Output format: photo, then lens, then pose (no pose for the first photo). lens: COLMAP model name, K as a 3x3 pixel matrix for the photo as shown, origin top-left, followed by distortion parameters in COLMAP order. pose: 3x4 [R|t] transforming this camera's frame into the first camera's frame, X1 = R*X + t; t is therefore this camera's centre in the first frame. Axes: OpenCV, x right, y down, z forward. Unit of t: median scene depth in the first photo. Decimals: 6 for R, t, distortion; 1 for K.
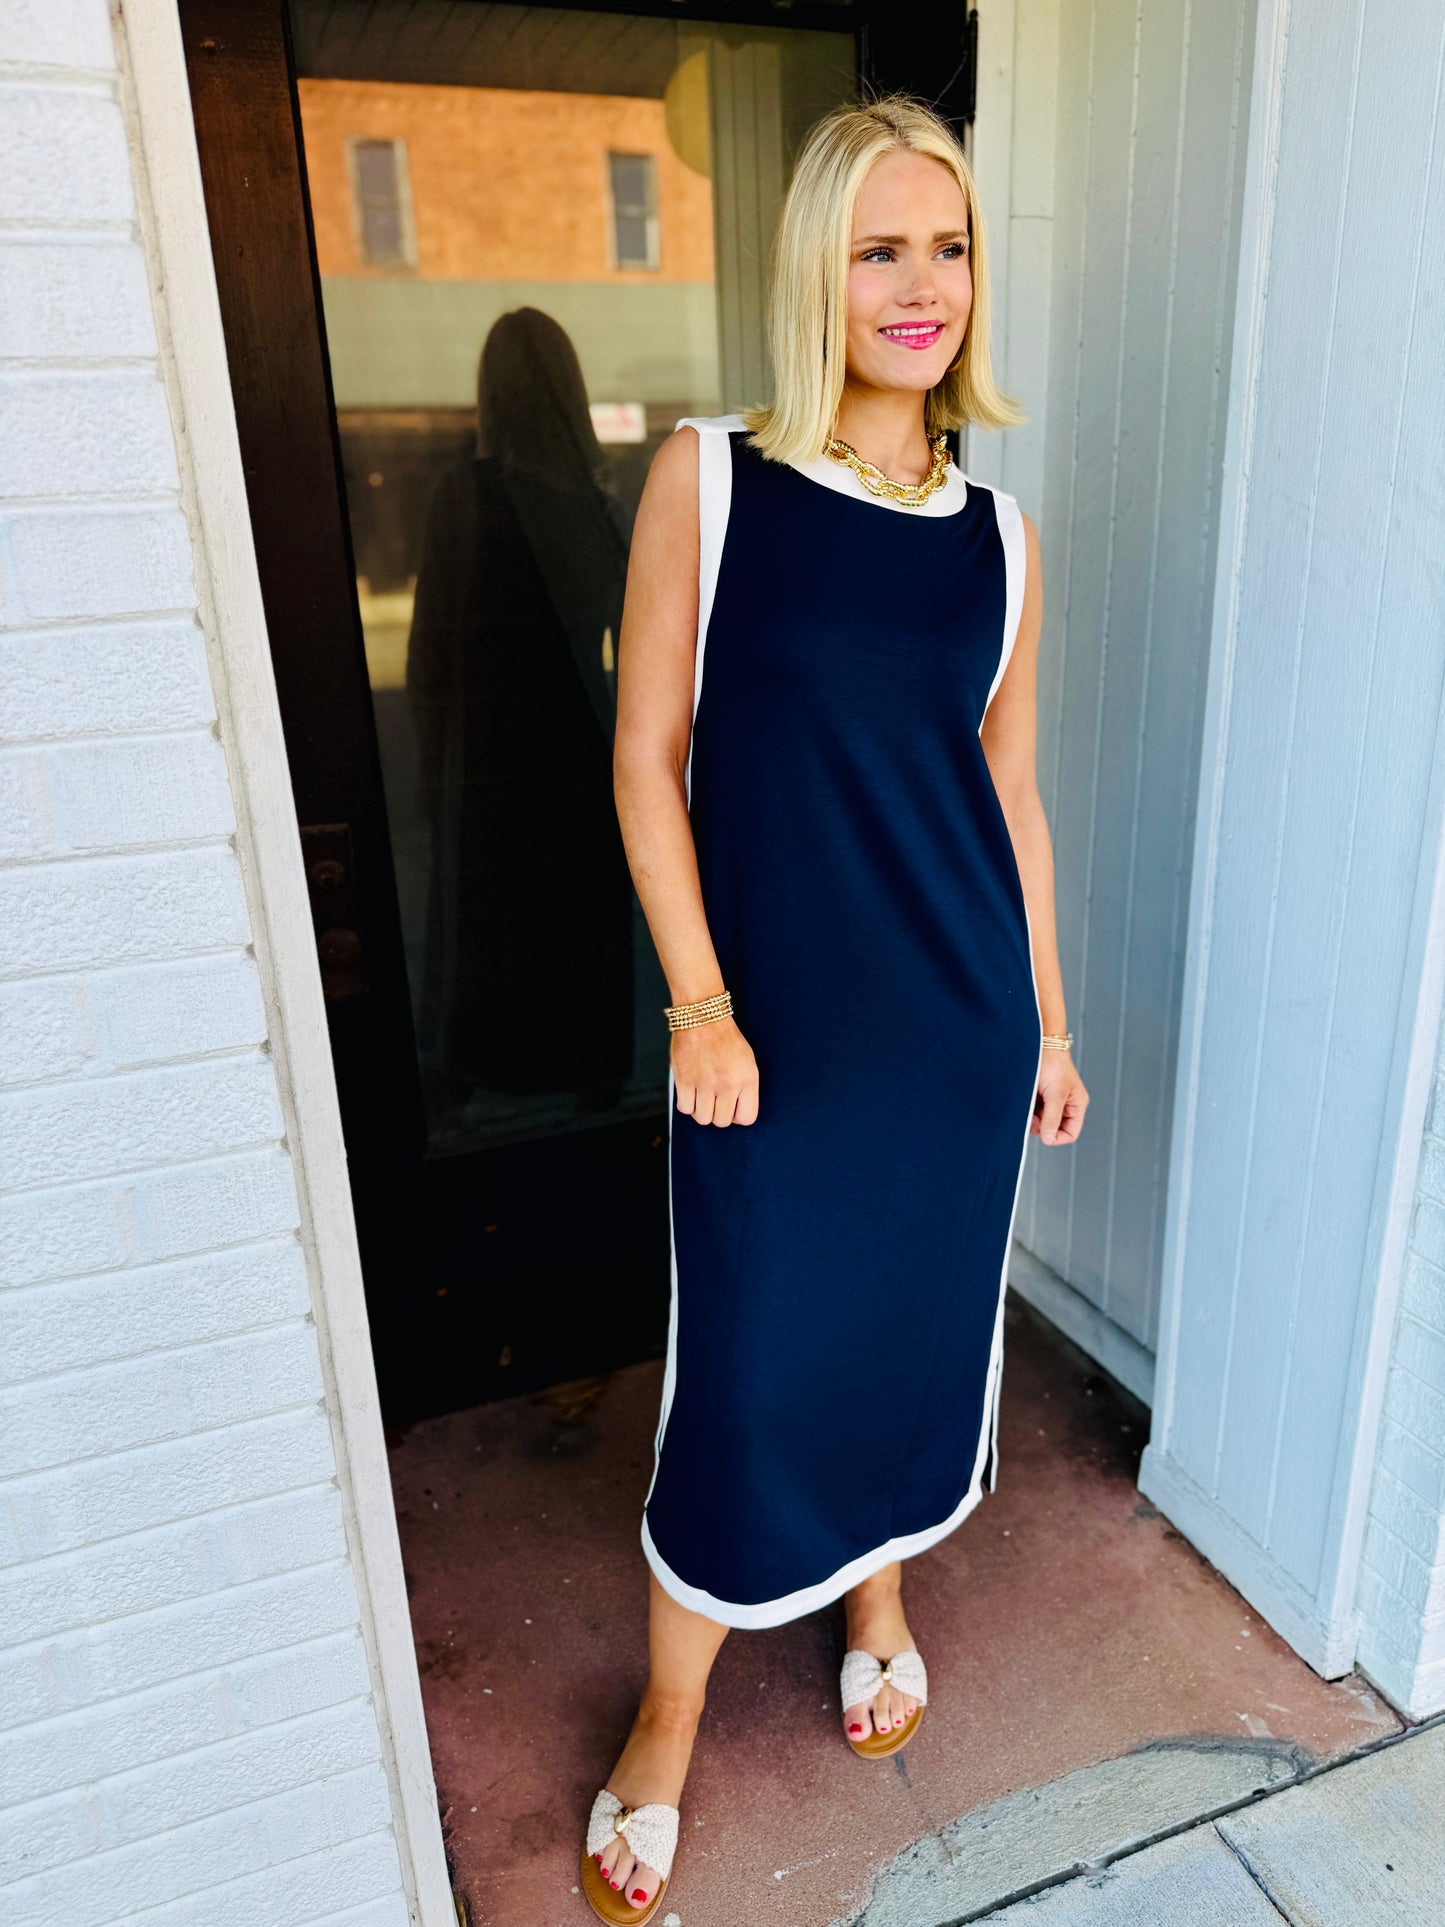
lens RADIAL K [[1407.3, 0, 725.1], [0, 1407.3, 985.0], [0, 0, 1]] dist [-0.003630, -0.007319]
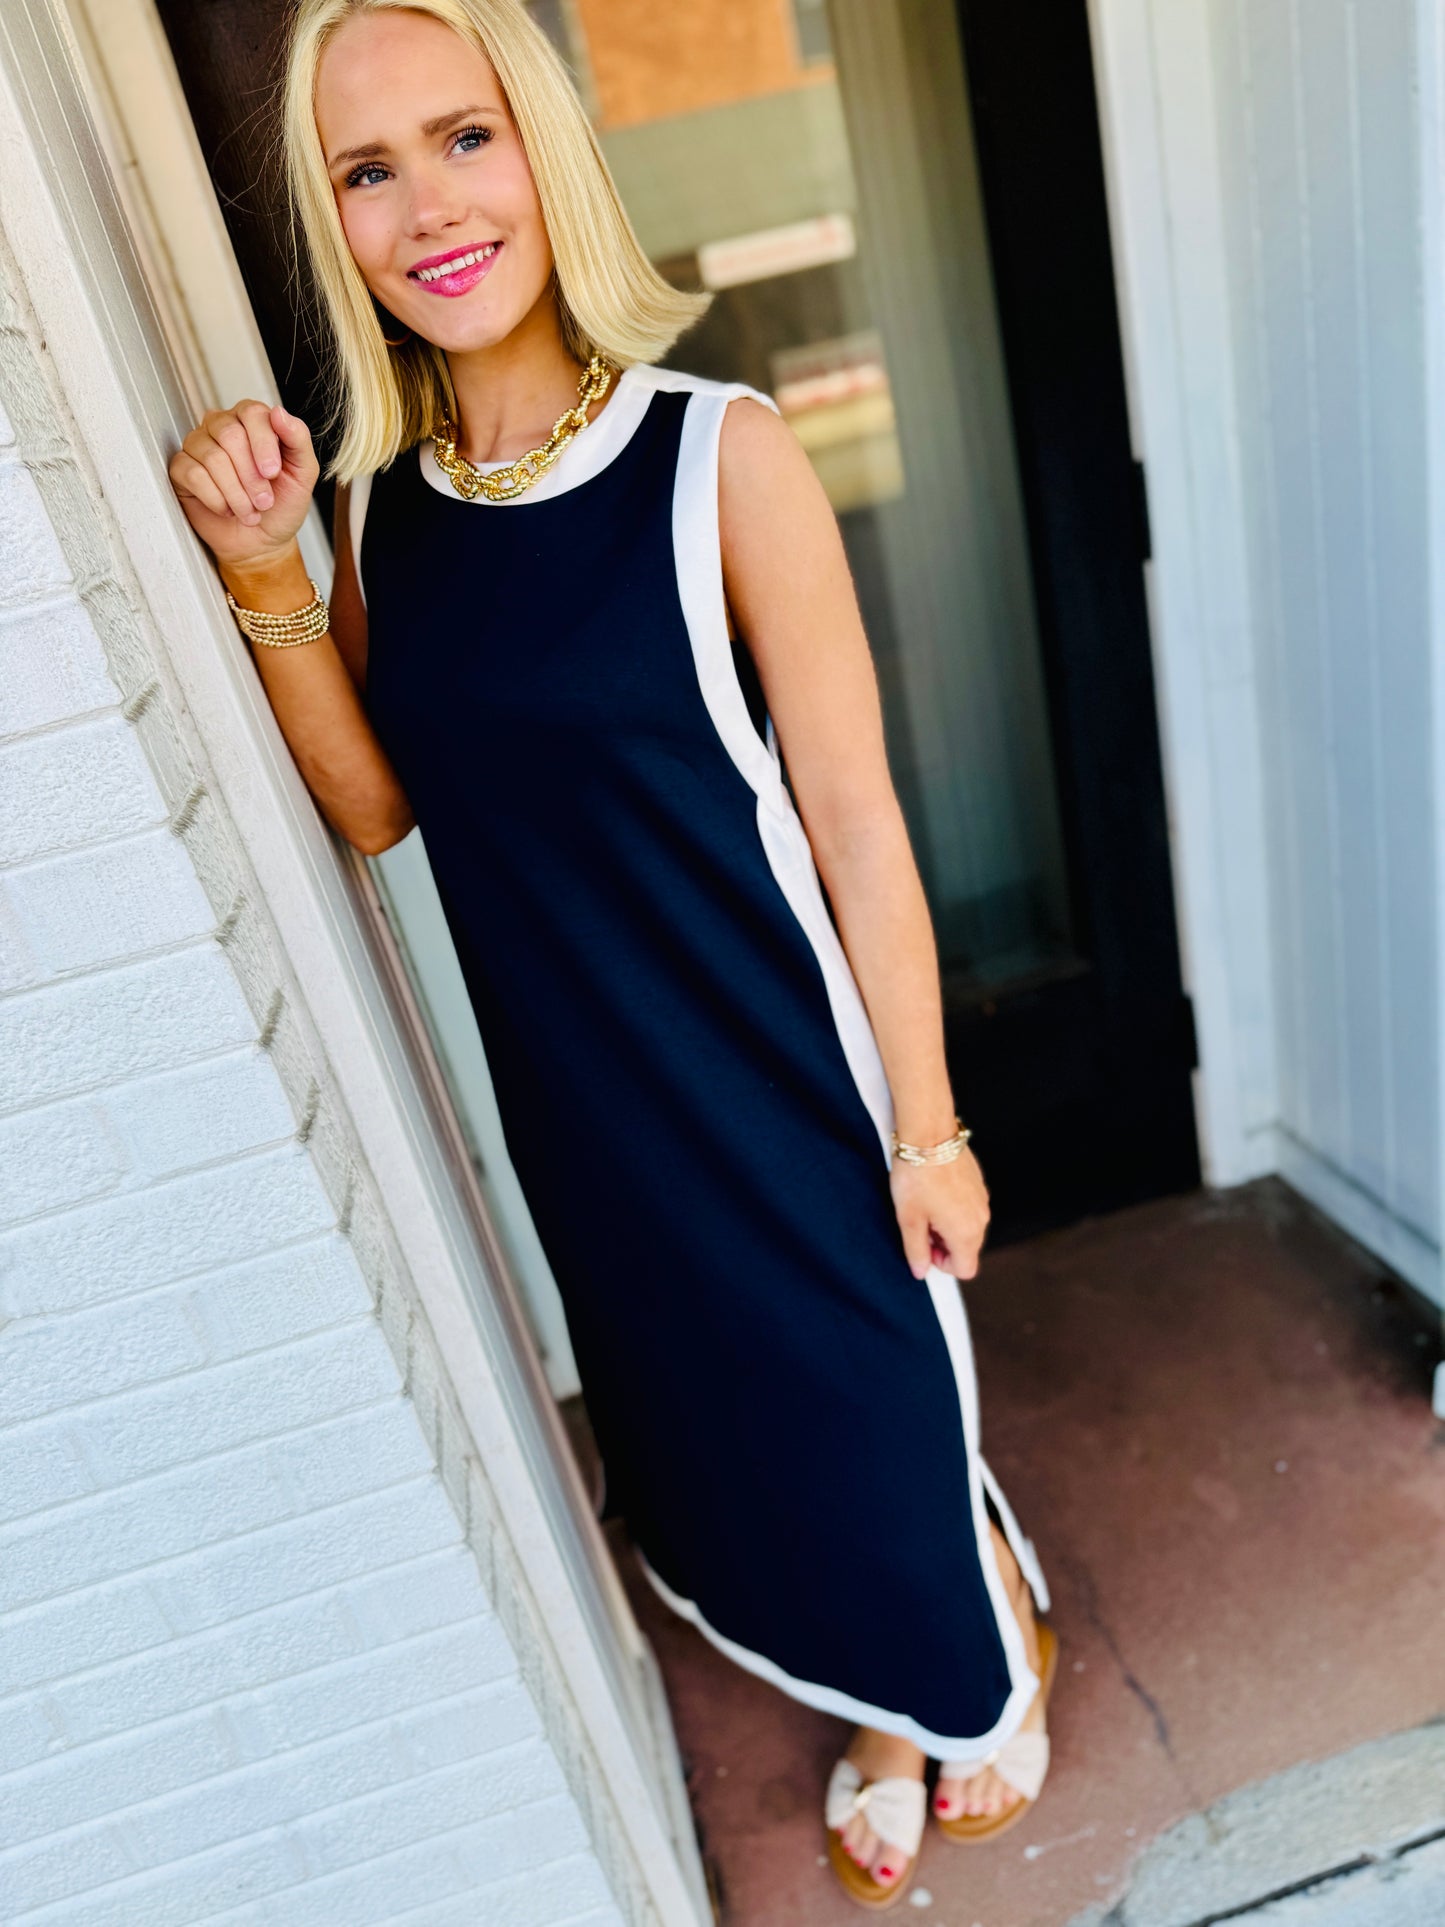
lens RADIAL K [[1405.9, 0, 710.6], [0, 1405.9, 971.5], [0, 0, 1]] dist [-0.008965, -0.007432]
pose [[0.968994, -0.101945, -0.225072, 0.158914], [0.125084, 0.987962, 0.091026, -0.114268], [0.213083, -0.116356, 0.970081, 0.154645]]
